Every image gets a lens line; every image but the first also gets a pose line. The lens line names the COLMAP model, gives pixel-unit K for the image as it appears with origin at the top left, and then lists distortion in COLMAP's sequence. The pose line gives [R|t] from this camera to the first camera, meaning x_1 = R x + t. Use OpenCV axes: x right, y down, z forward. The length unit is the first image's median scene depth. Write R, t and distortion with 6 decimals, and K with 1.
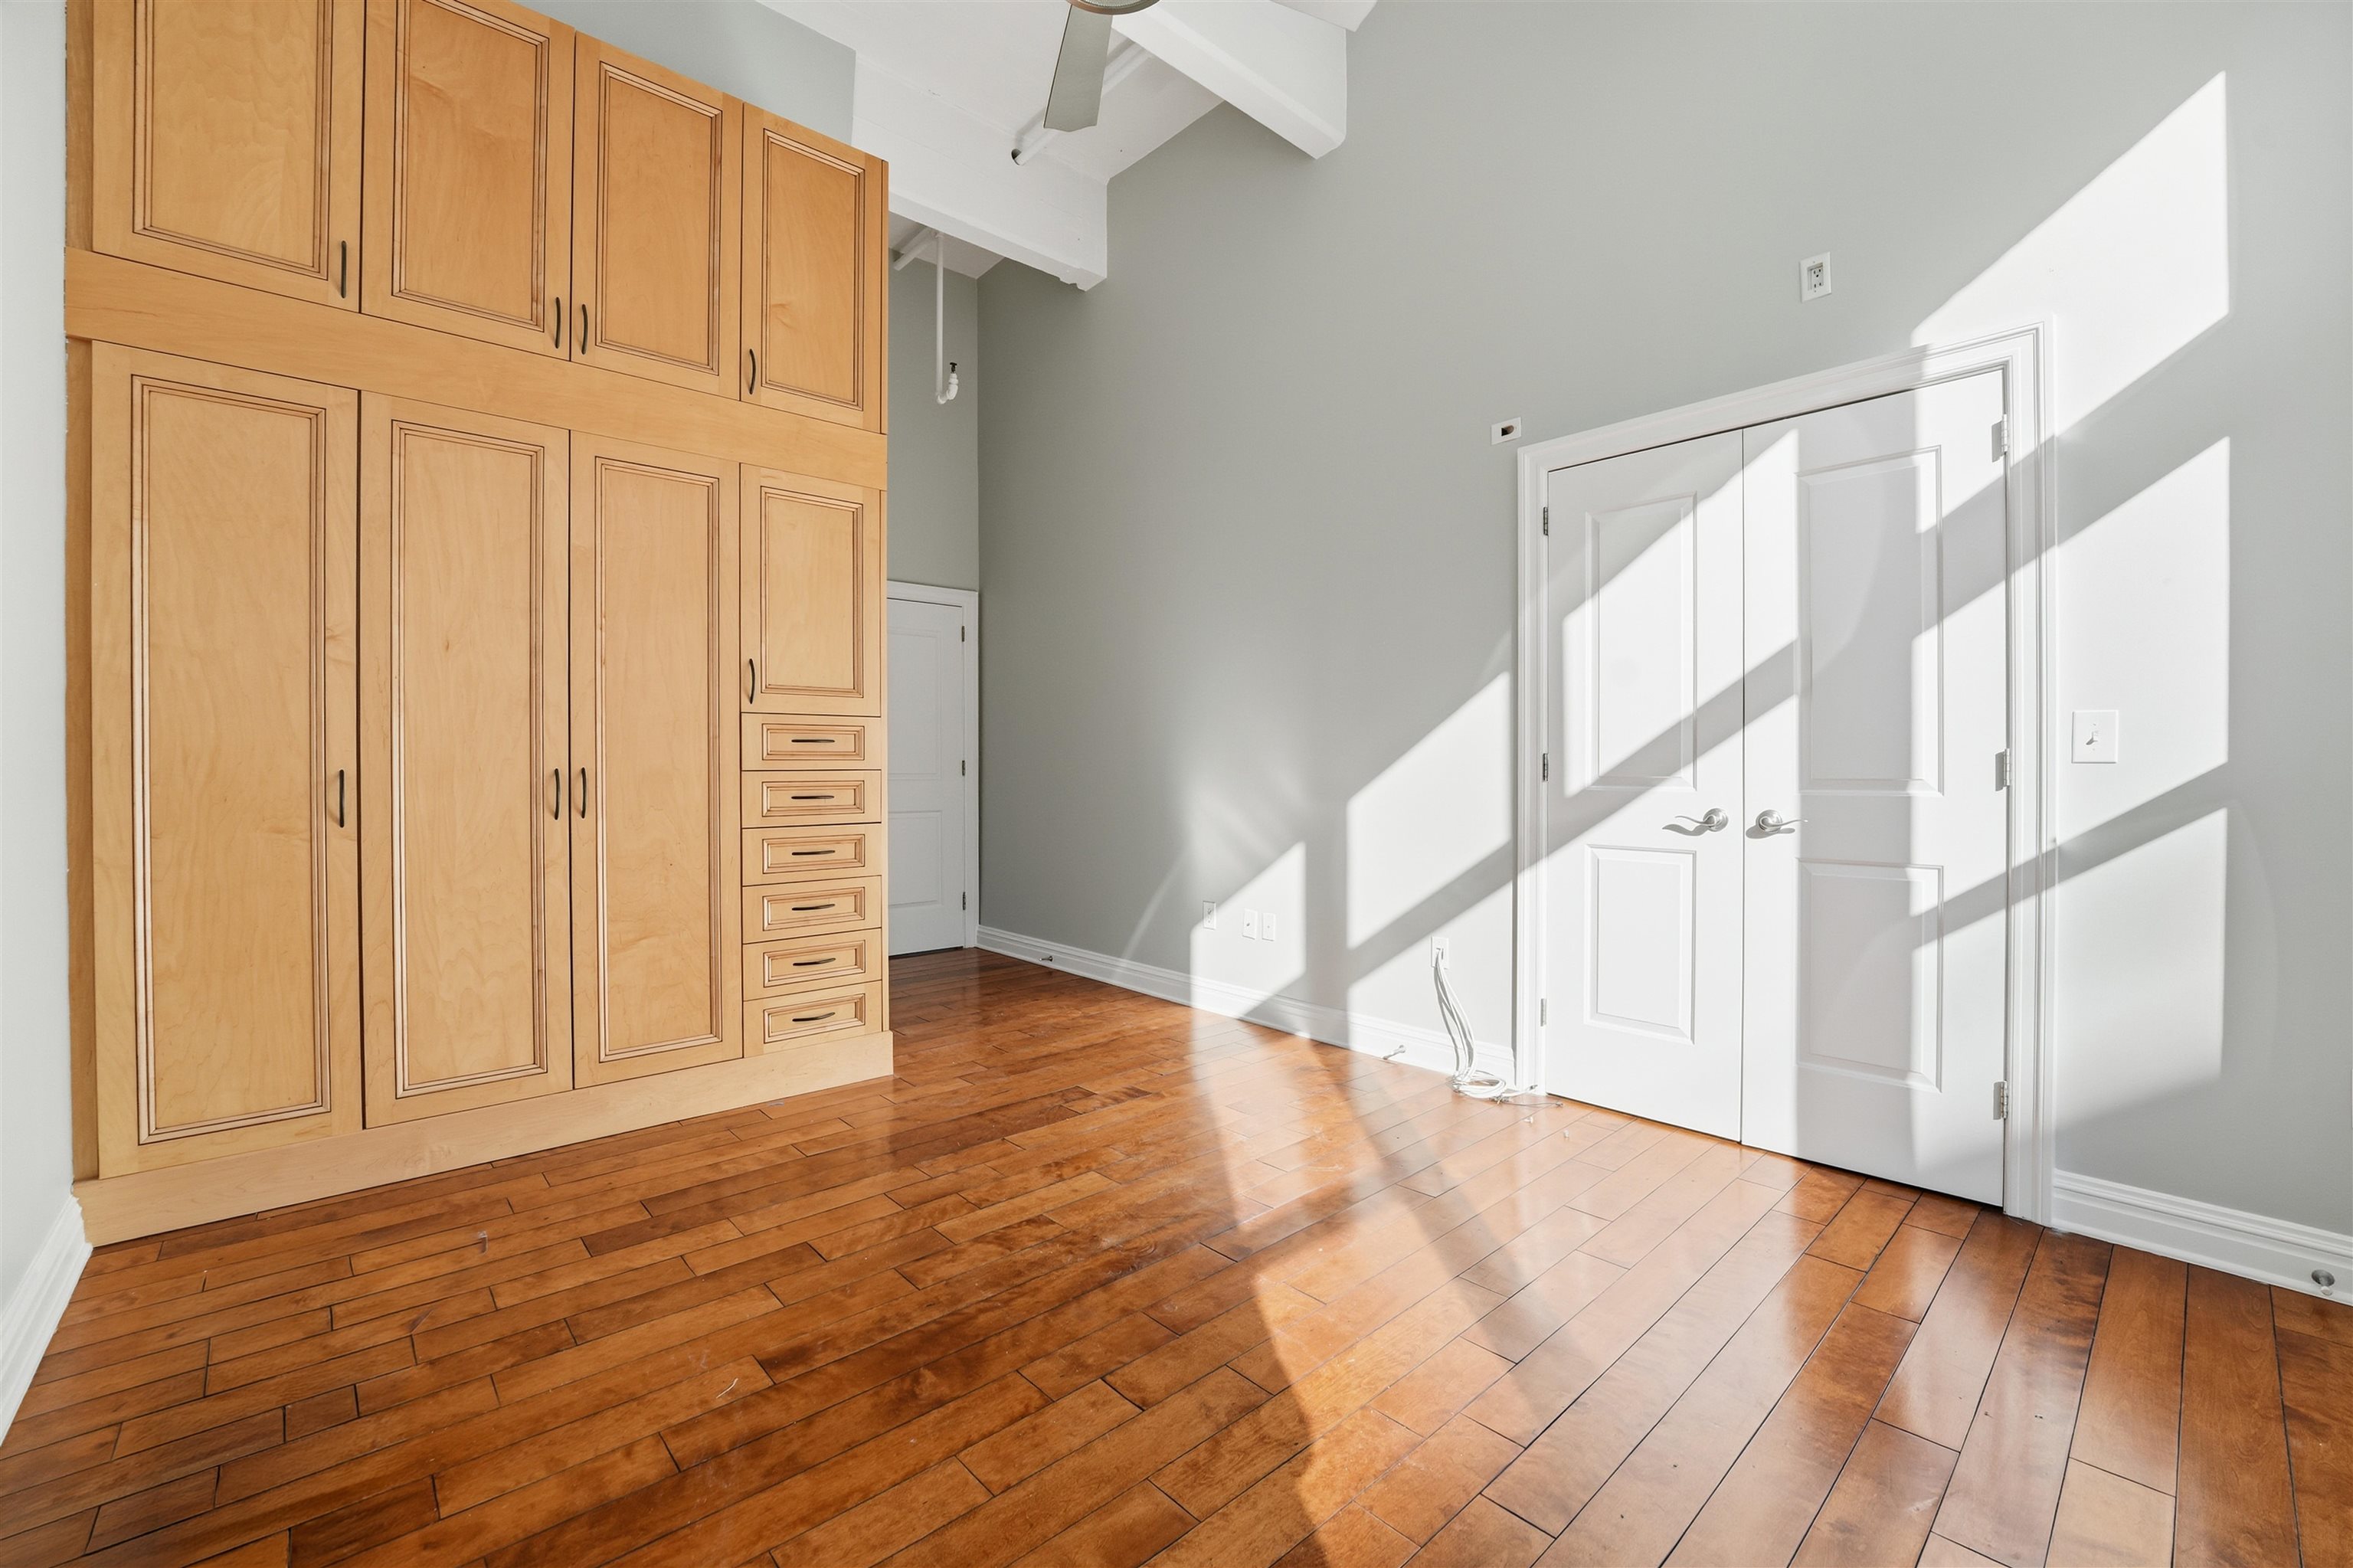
lens RADIAL K [[971.9, 0, 1198.3], [0, 971.9, 774.5], [0, 0, 1]] dist [-0.032446, 0.004442]
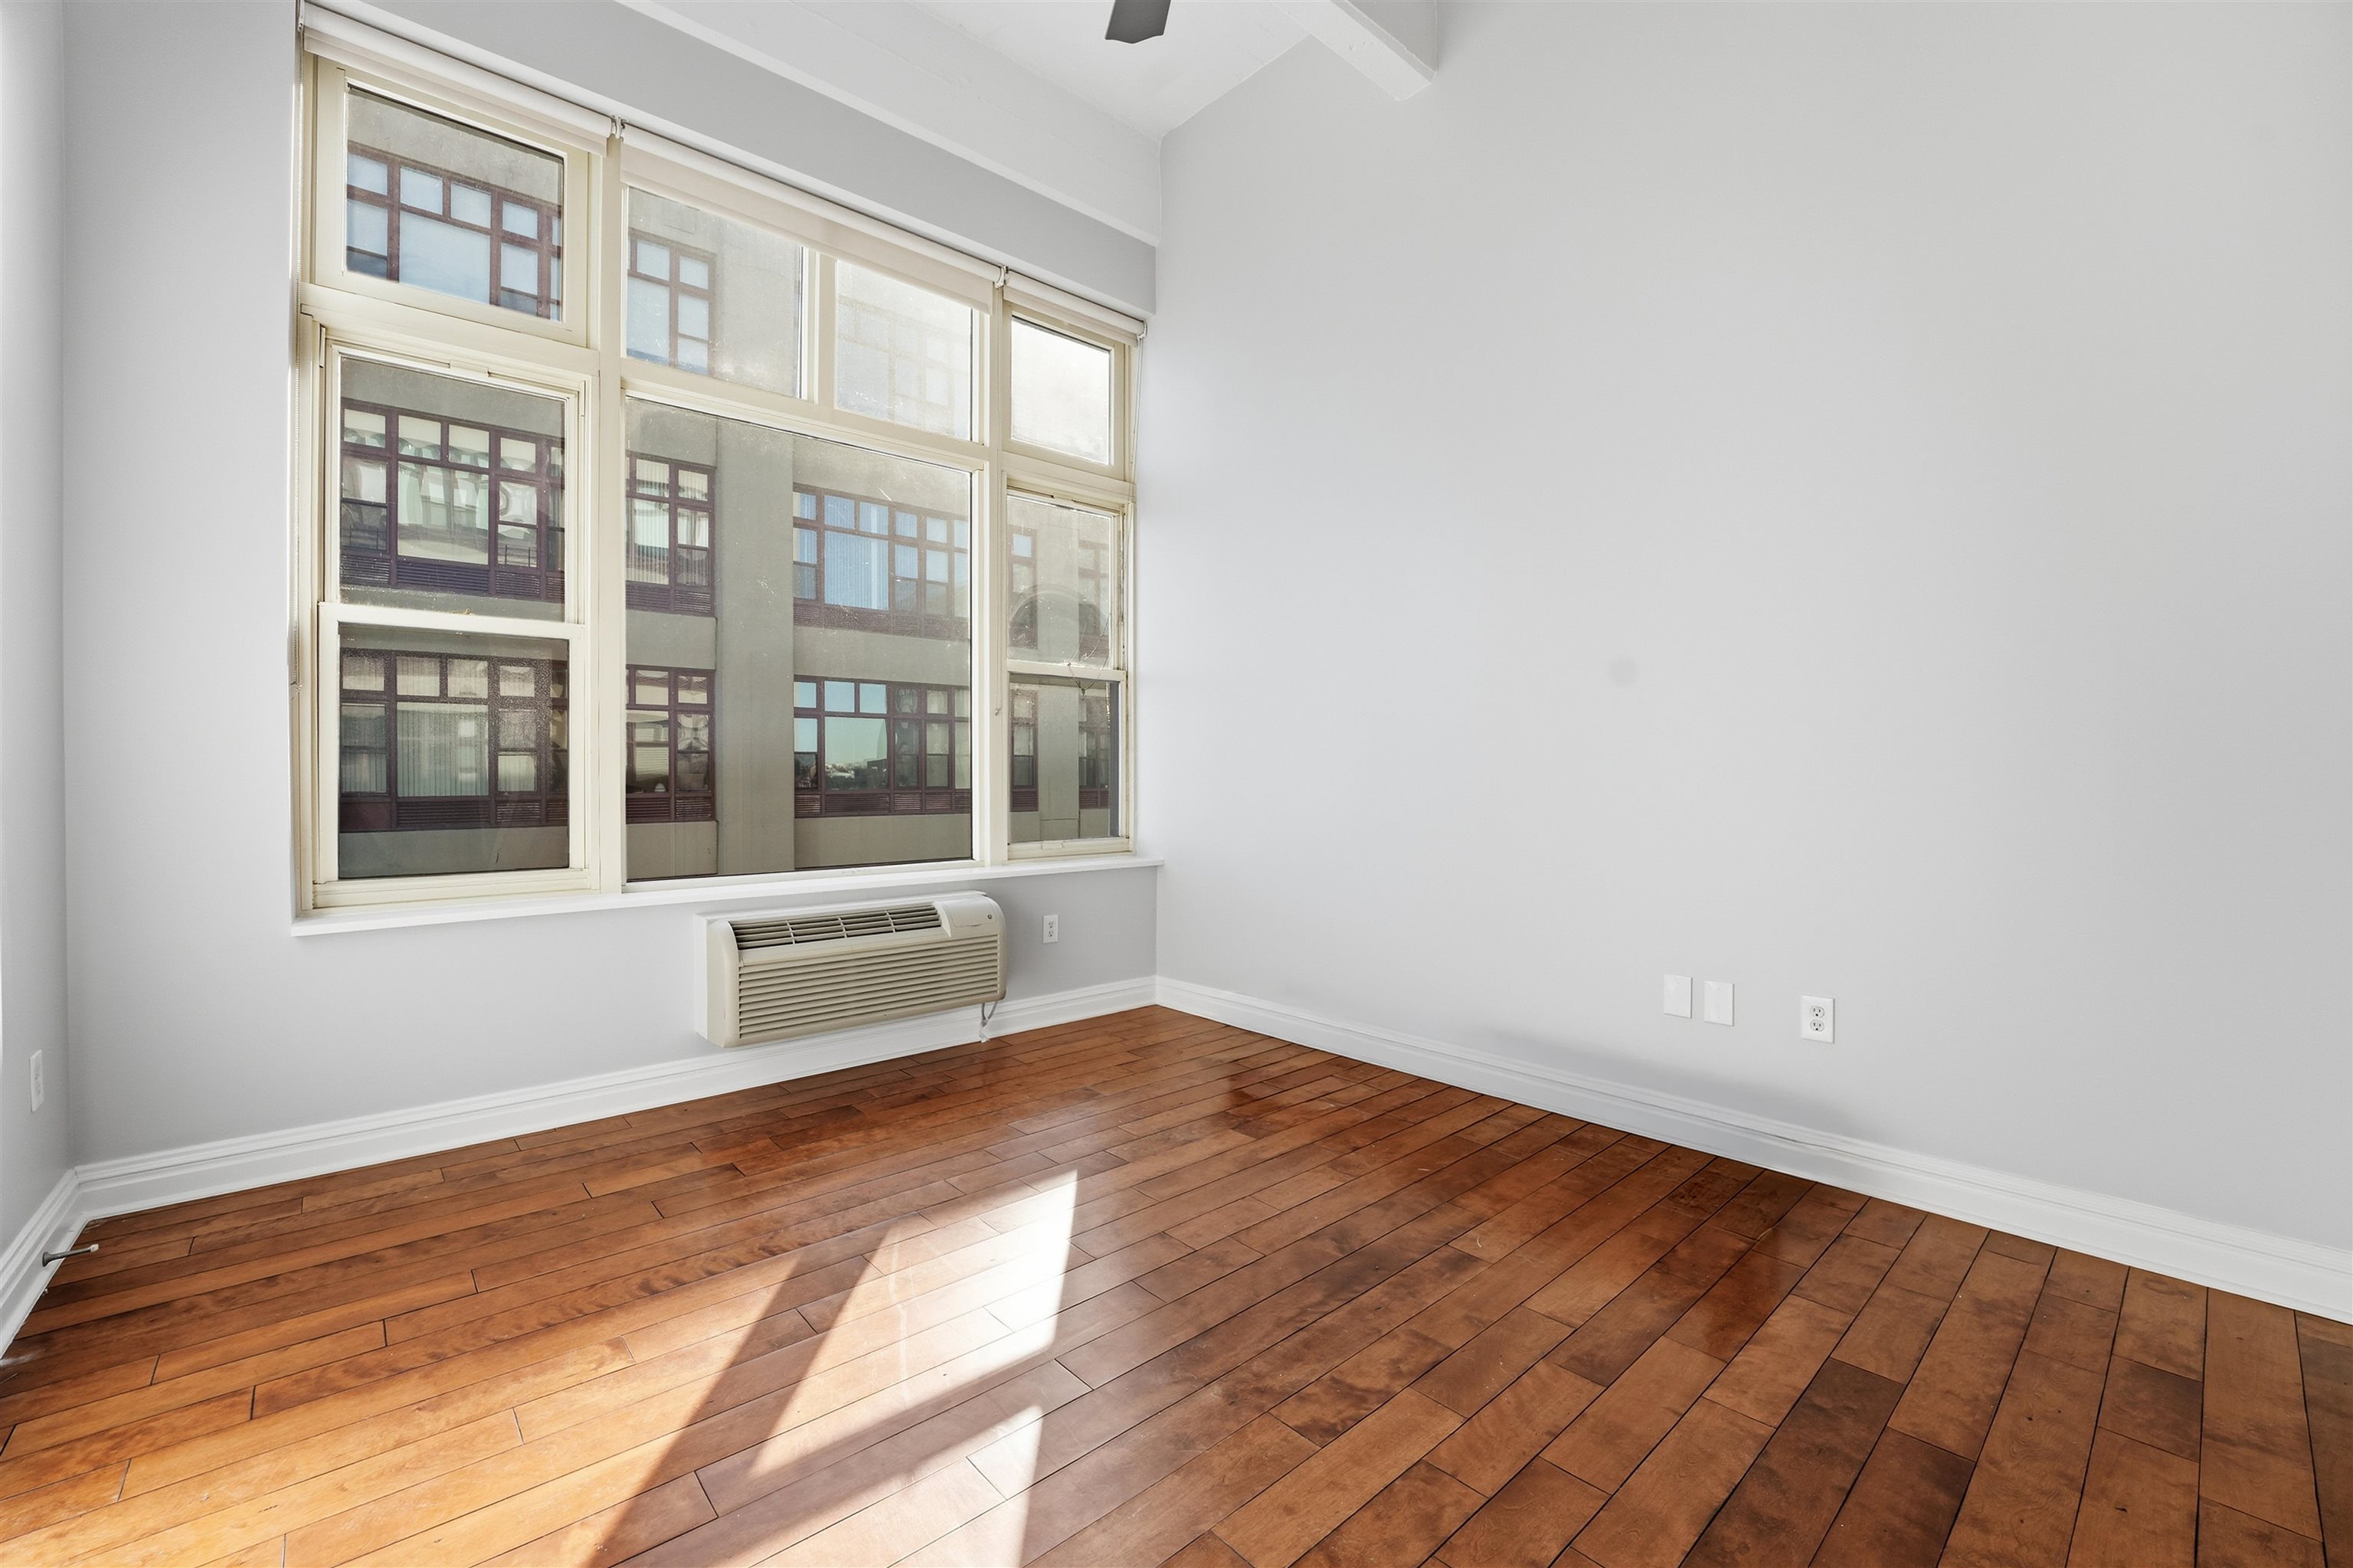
lens RADIAL K [[971.9, 0, 1175.0], [0, 971.9, 782.2], [0, 0, 1]] dist [-0.032446, 0.004442]
pose [[-0.999440, 0.003857, 0.033242, -0.081207], [0.004466, 0.999823, 0.018275, -0.007886], [-0.033166, 0.018413, -0.999280, 1.555970]]
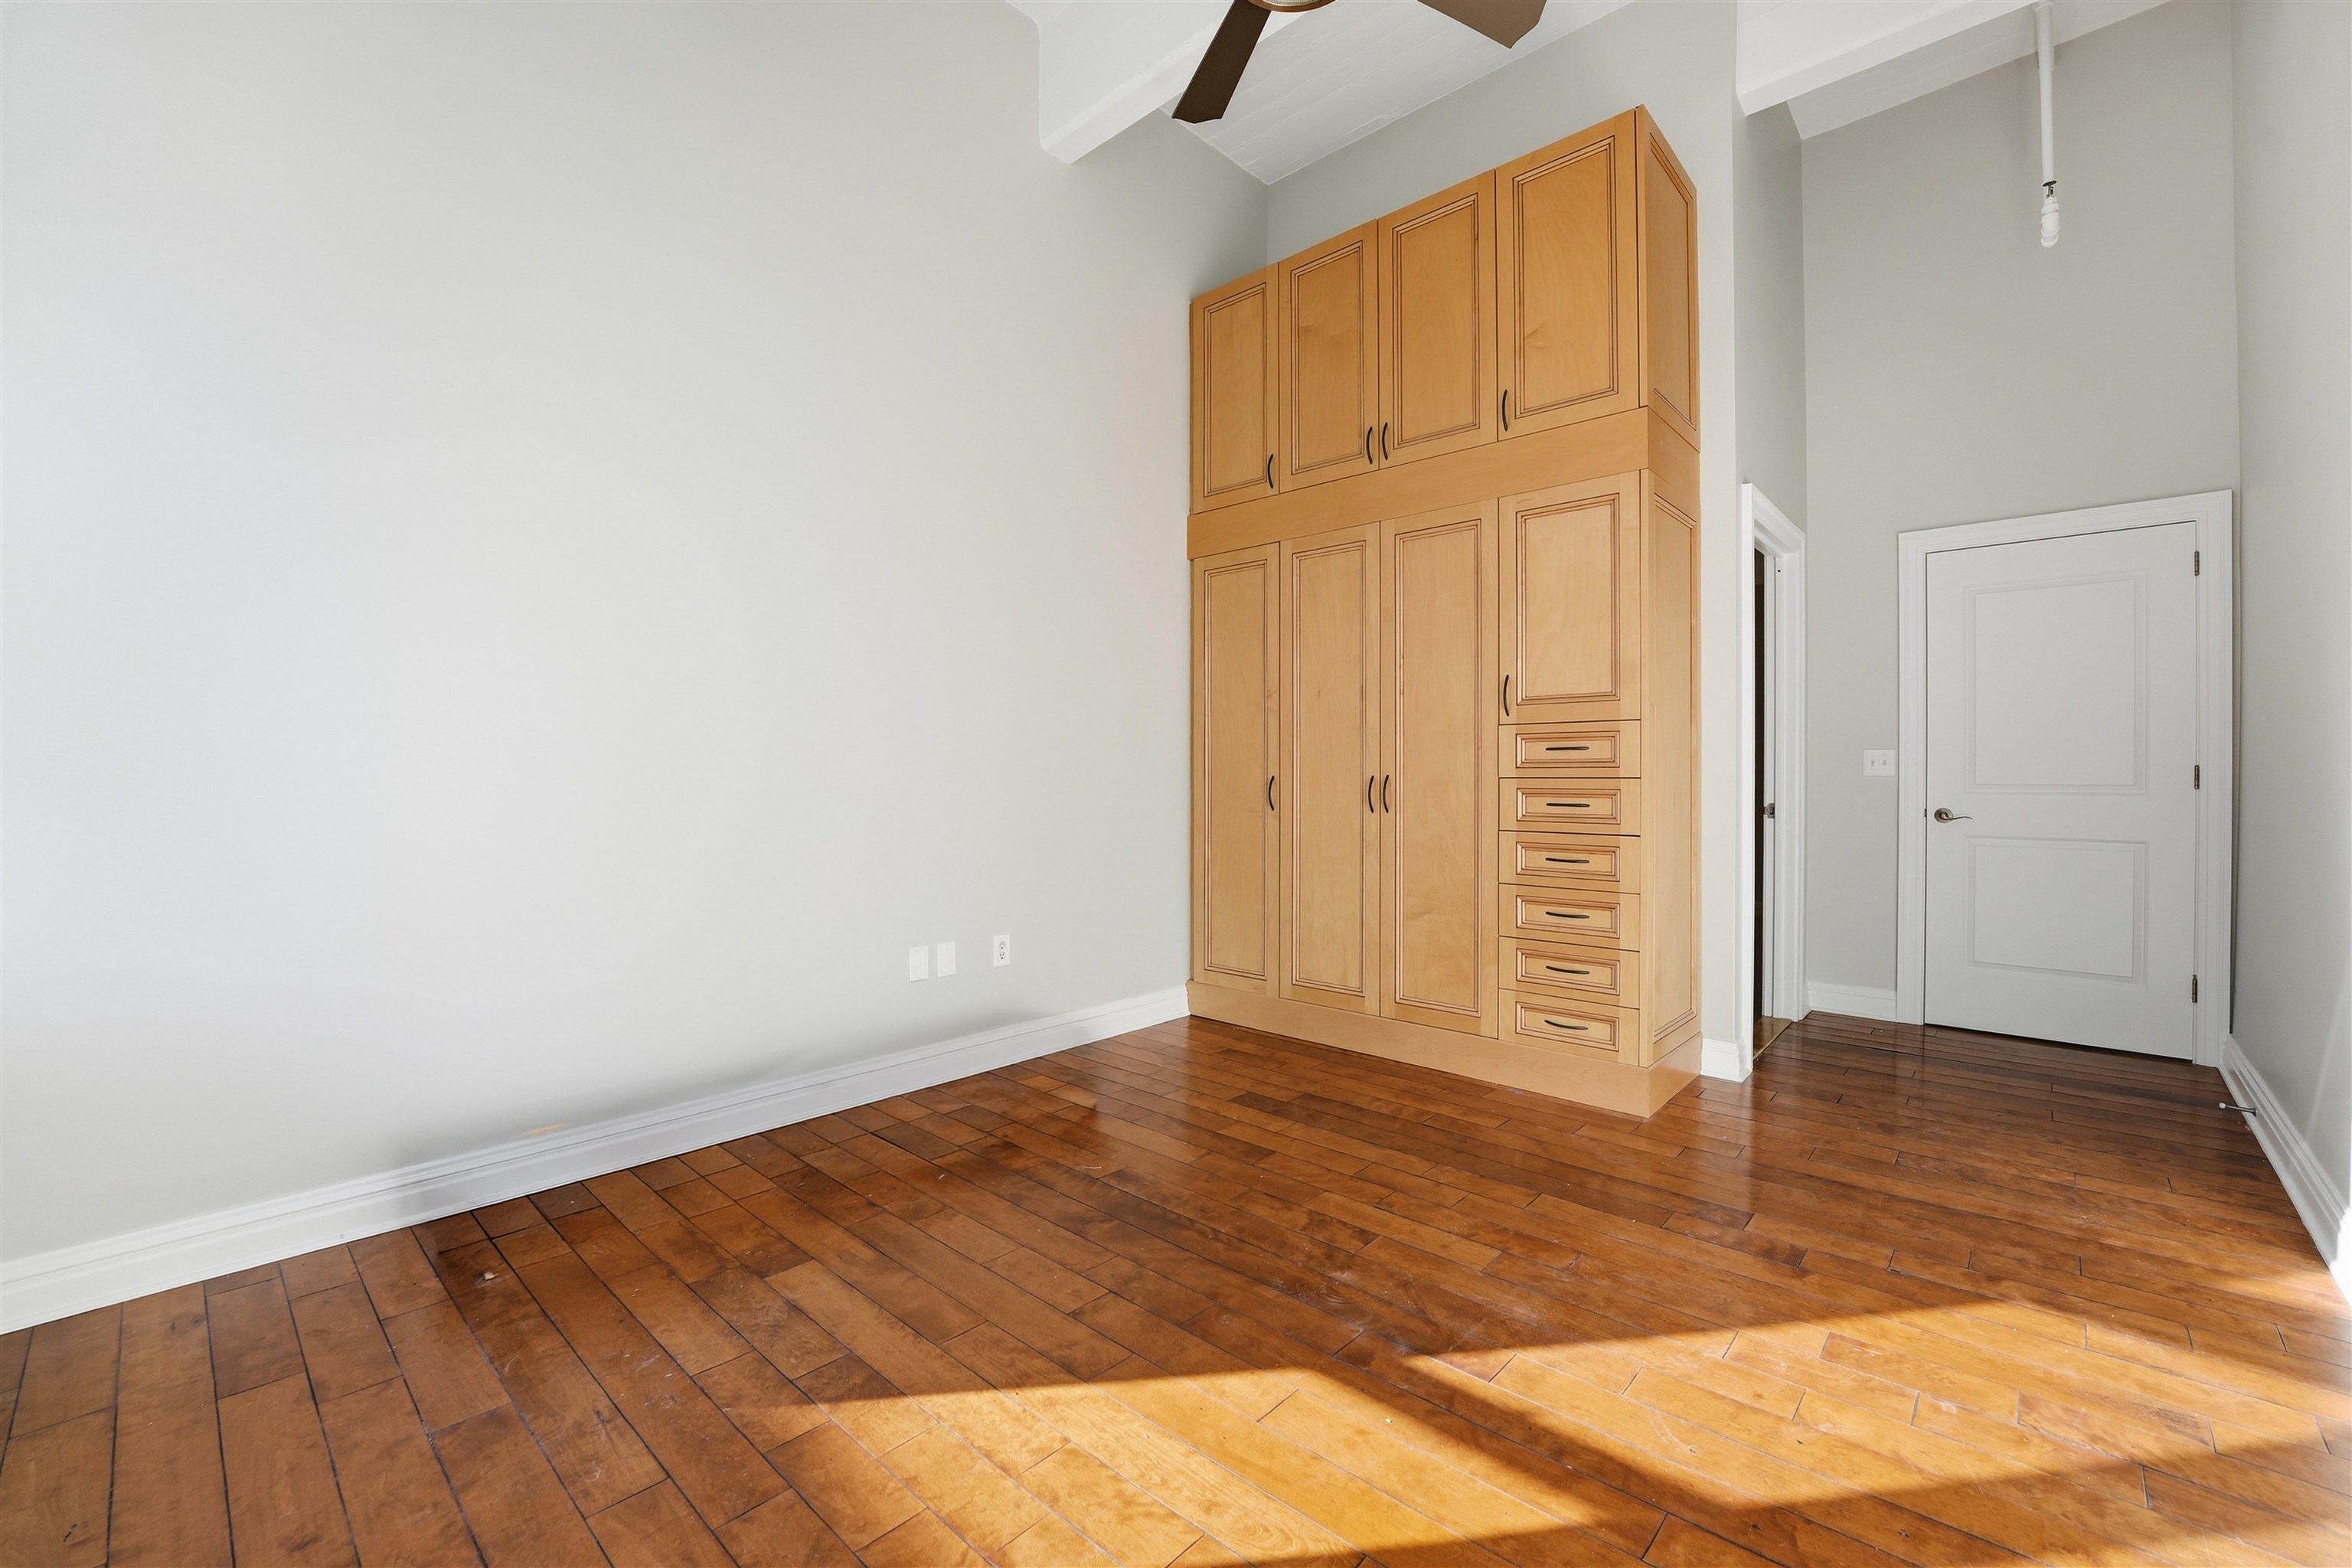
lens RADIAL K [[971.4, 0, 1165.2], [0, 971.4, 786.7], [0, 0, 1]] dist [-0.032446, 0.004442]
pose [[0.068521, 0.015328, -0.997532, 0.742944], [-0.009304, 0.999848, 0.014725, -0.008610], [0.997606, 0.008272, 0.068653, 0.674979]]
